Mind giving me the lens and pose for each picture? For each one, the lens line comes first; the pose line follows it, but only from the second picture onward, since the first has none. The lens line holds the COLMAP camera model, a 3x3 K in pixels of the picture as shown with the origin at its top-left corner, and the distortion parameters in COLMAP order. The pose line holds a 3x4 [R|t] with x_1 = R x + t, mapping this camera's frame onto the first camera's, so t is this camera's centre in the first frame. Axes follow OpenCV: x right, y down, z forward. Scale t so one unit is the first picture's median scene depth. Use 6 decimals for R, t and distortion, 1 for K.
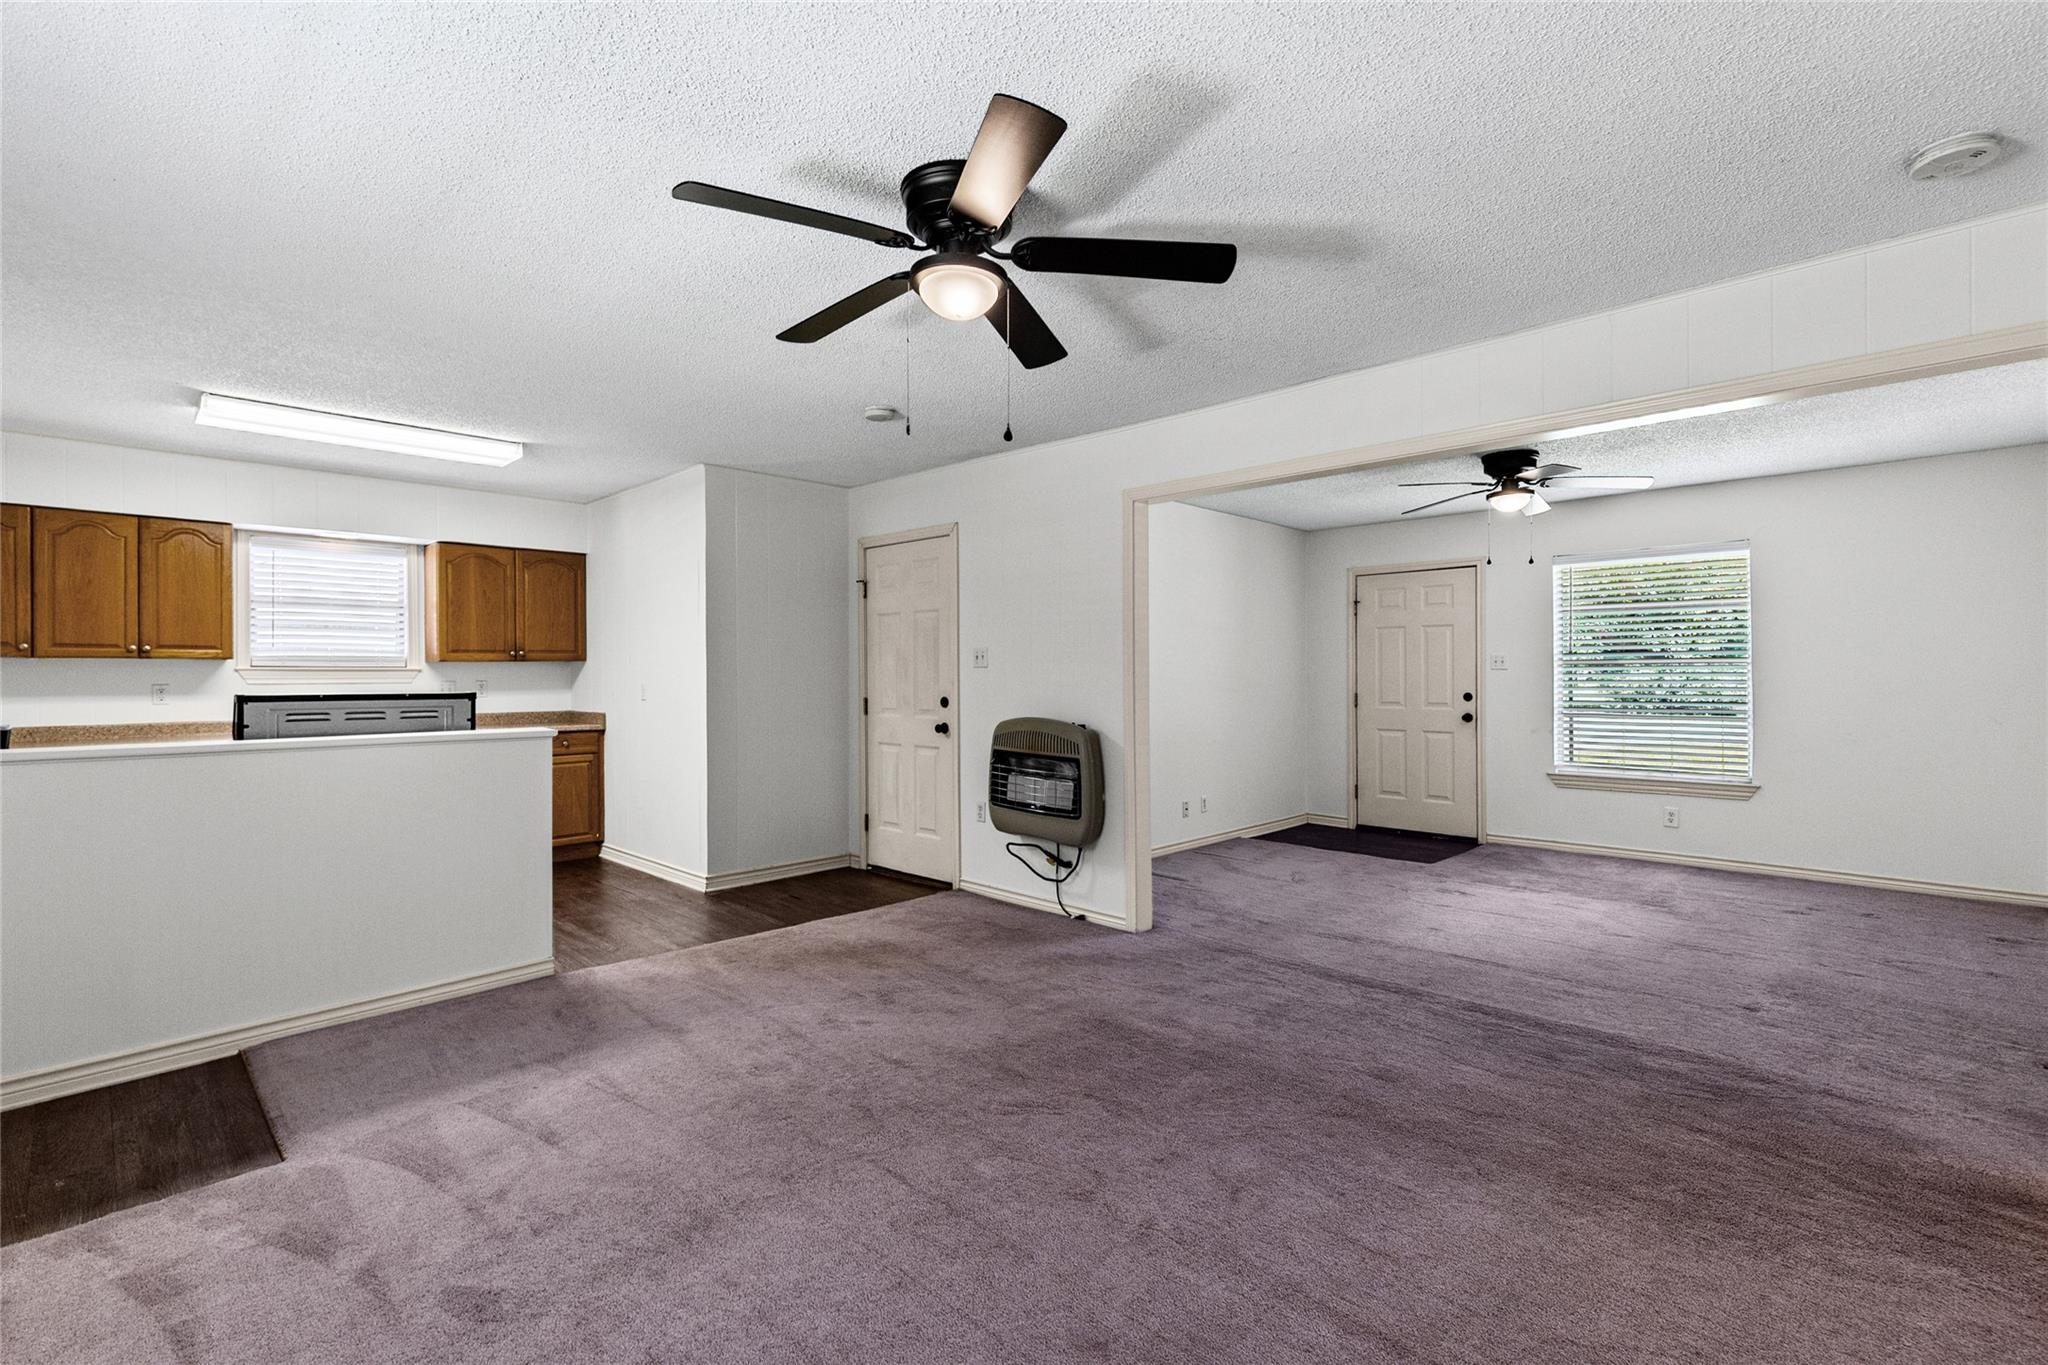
lens RADIAL K [[920.7, 0, 1023.3], [0, 920.7, 673.8], [0, 0, 1]] dist [0.006322, -0.002629]
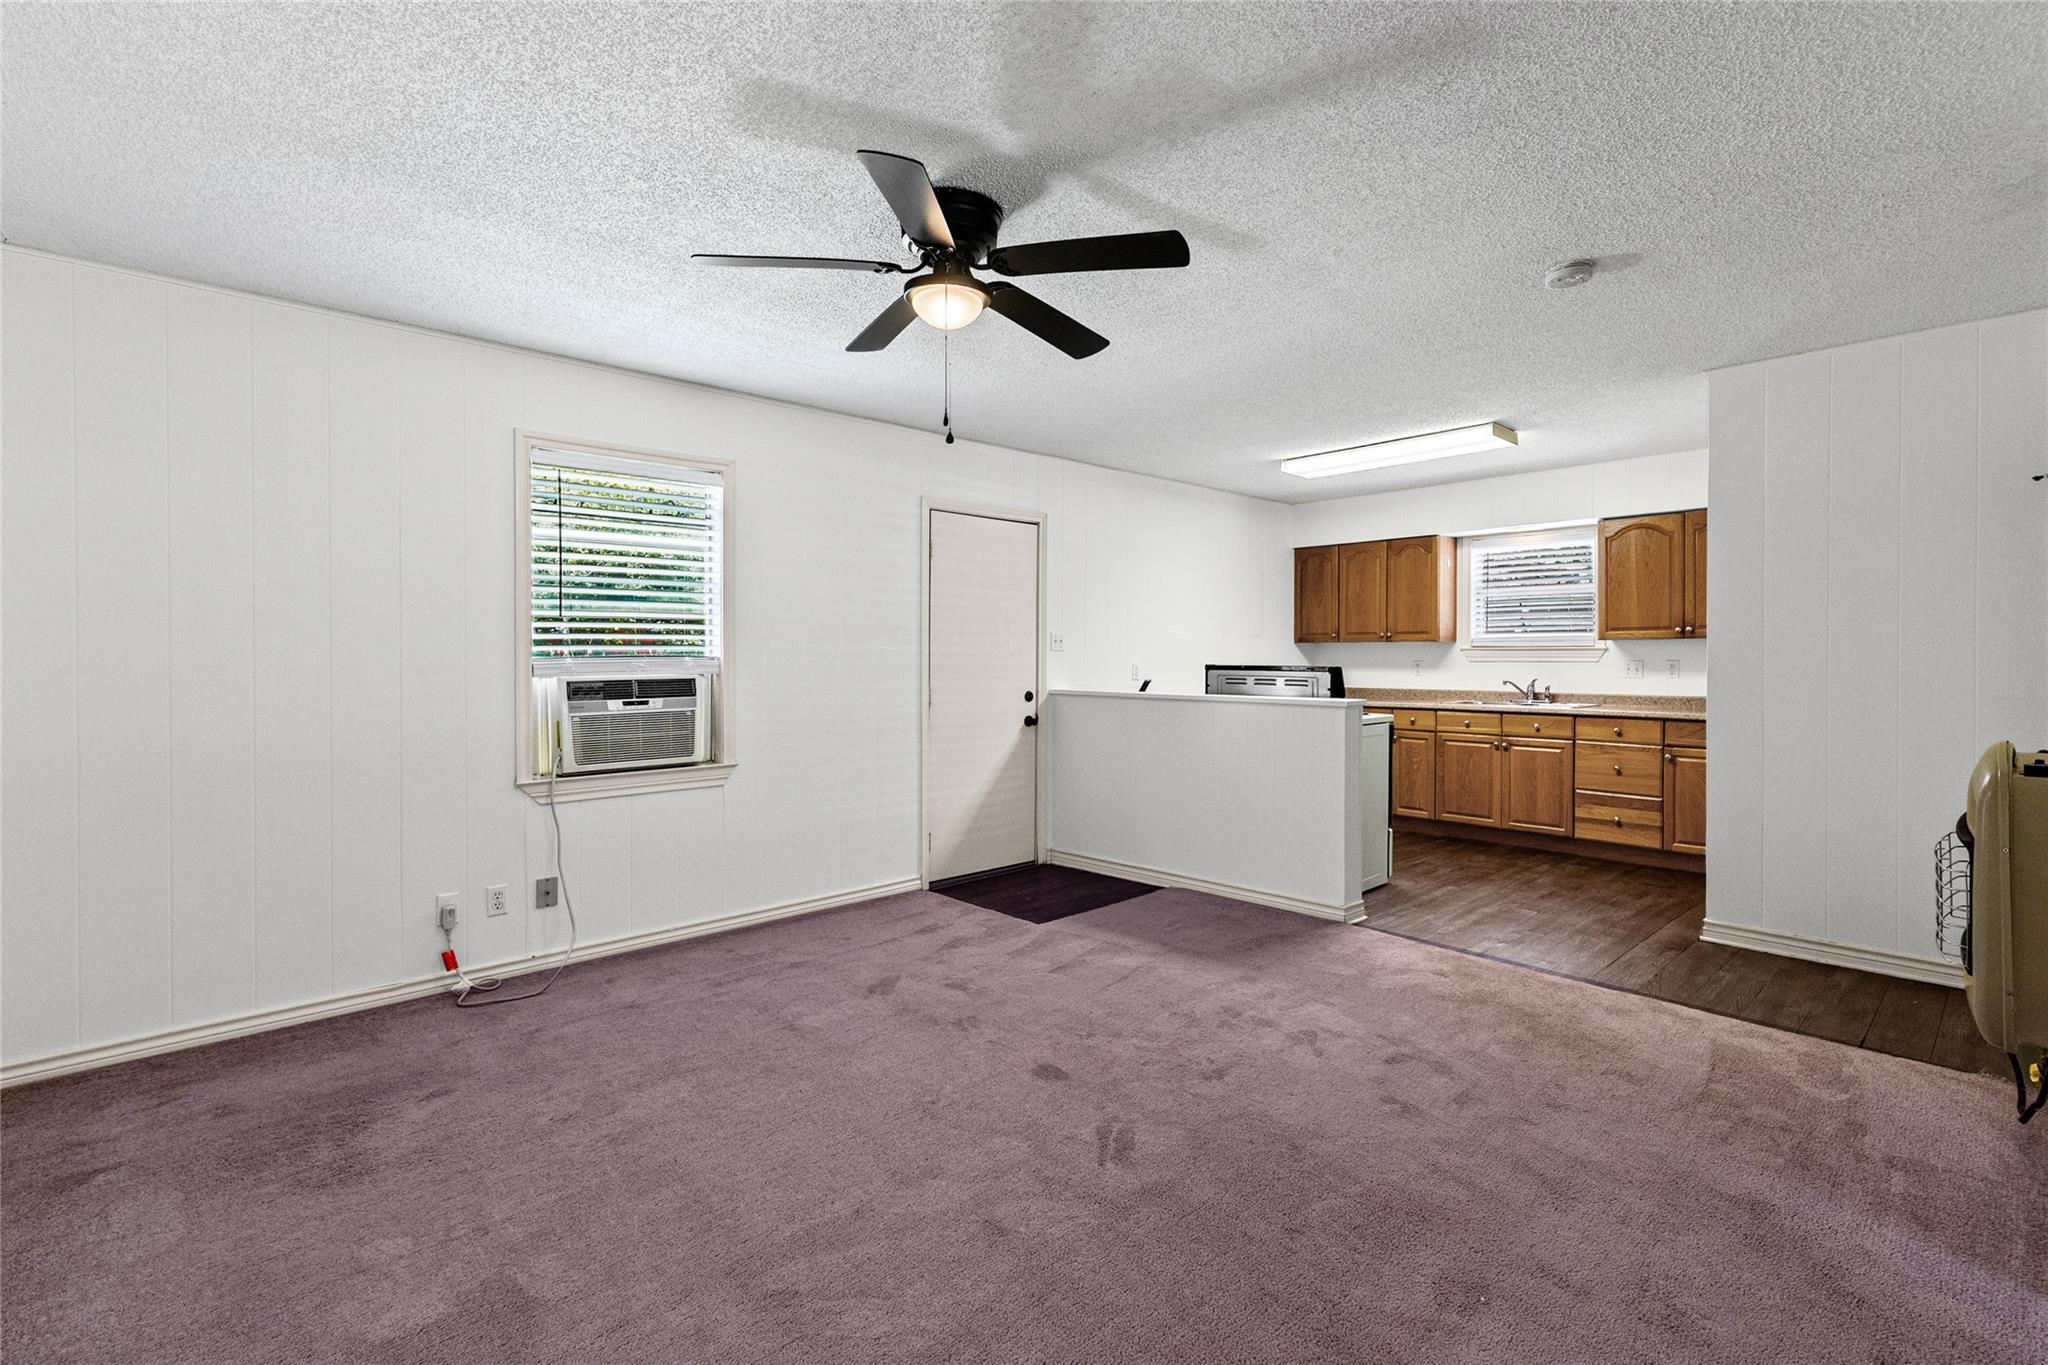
lens RADIAL K [[920.7, 0, 1017.0], [0, 920.7, 666.1], [0, 0, 1]] dist [0.006322, -0.002629]
pose [[-0.056826, 0.010547, -0.998328, 0.472875], [-0.002257, 0.999940, 0.010693, 0.006354], [0.998382, 0.002861, -0.056799, 0.517161]]
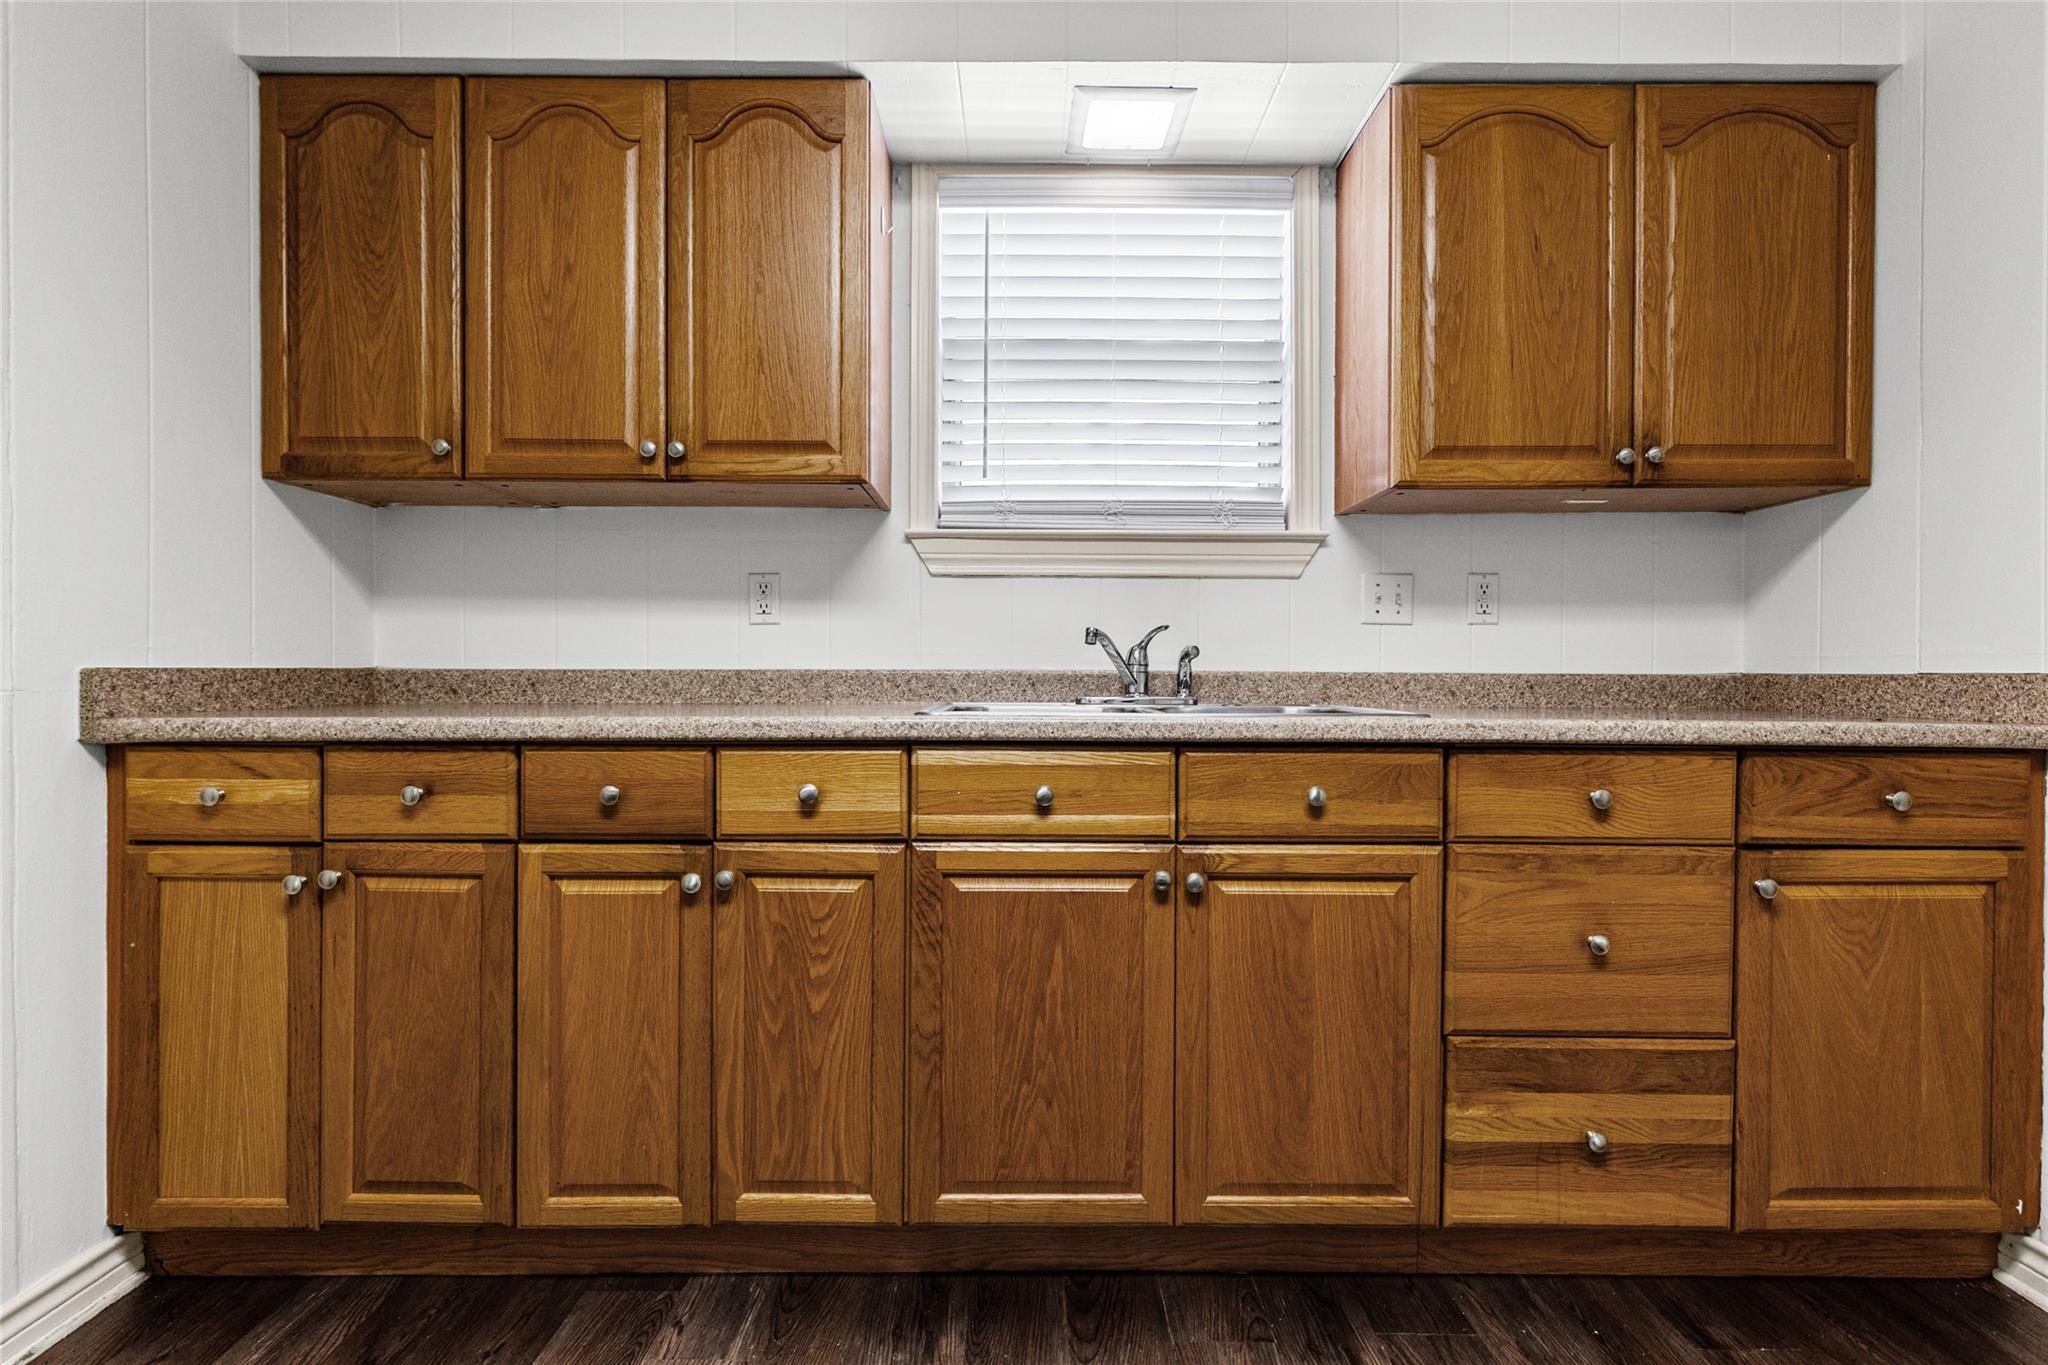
lens RADIAL K [[920.7, 0, 1017.9], [0, 920.7, 682.1], [0, 0, 1]] dist [0.006322, -0.002629]
pose [[0.696647, 0.012042, -0.717313, -0.604197], [-0.007913, 0.999927, 0.009101, 0.056901], [0.717370, -0.000664, 0.696692, 0.846486]]
